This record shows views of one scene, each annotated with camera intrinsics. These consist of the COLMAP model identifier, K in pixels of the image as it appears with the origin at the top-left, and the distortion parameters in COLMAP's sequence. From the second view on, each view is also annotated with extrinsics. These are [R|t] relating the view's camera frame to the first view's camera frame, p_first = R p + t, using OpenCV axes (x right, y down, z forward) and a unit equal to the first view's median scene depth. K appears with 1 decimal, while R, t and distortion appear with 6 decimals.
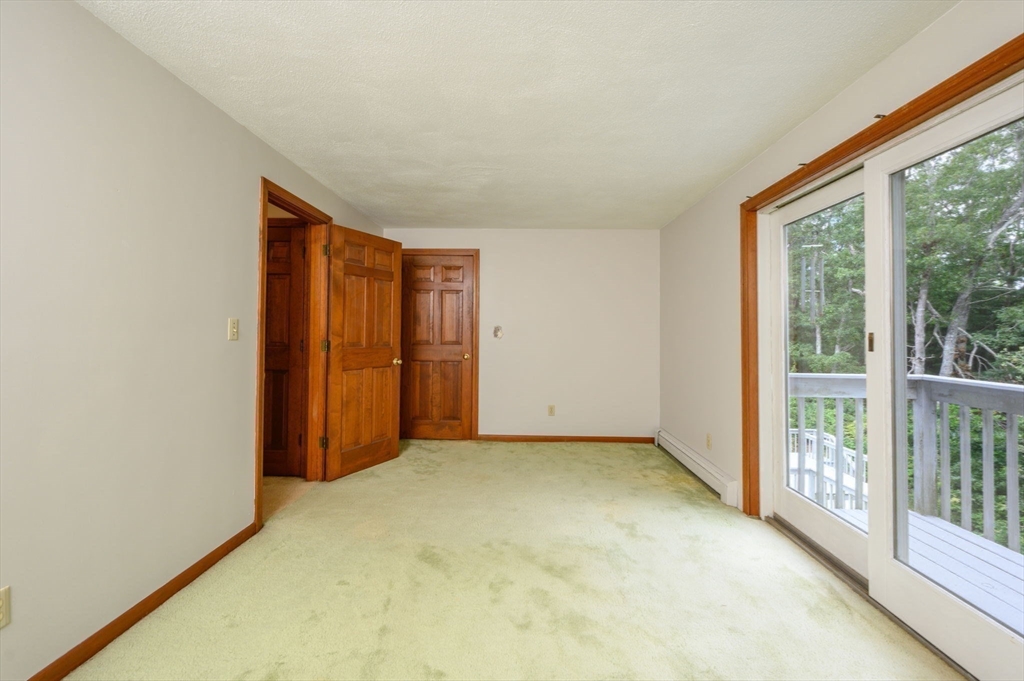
lens RADIAL K [[403.7, 0, 511.7], [0, 403.7, 333.0], [0, 0, 1]] dist [-0.003272, 0.000255]
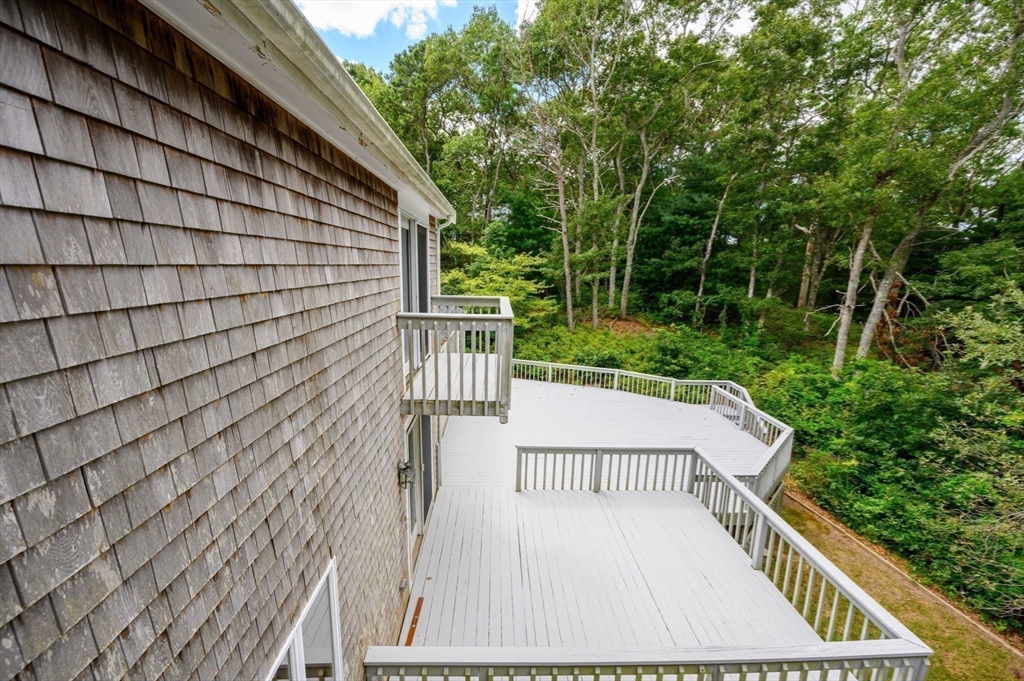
lens RADIAL K [[376.6, 0, 509.7], [0, 376.6, 341.1], [0, 0, 1]] dist [-0.006811, -0.000090]
pose [[0.998770, 0.004004, 0.049413, 0.173809], [-0.013676, 0.980309, 0.196993, -0.014952], [-0.047651, -0.197427, 0.979159, 0.161703]]
